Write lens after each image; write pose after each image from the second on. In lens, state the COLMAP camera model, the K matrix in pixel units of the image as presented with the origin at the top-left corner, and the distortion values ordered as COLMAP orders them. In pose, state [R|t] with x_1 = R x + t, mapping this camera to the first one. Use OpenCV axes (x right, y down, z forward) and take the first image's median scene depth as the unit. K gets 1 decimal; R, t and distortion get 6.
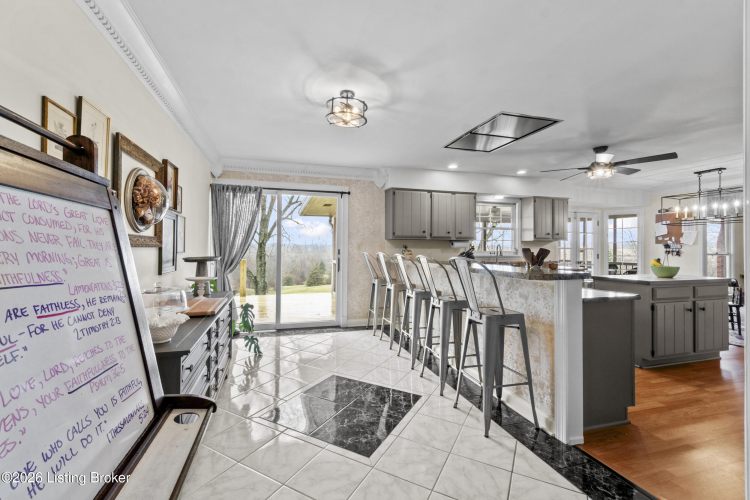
lens RADIAL K [[324.3, 0, 374.4], [0, 324.3, 245.7], [0, 0, 1]] dist [0.002711, 0.000881]
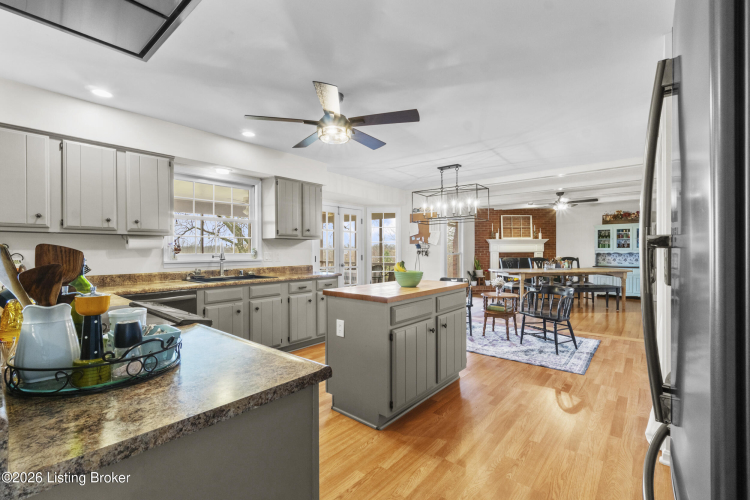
lens RADIAL K [[324.3, 0, 374.4], [0, 324.3, 245.7], [0, 0, 1]] dist [0.002711, 0.000881]
pose [[0.837719, 0.001669, 0.546098, 0.304372], [0.001081, 0.999988, -0.004715, 0.005097], [-0.546100, 0.004541, 0.837708, 0.302465]]
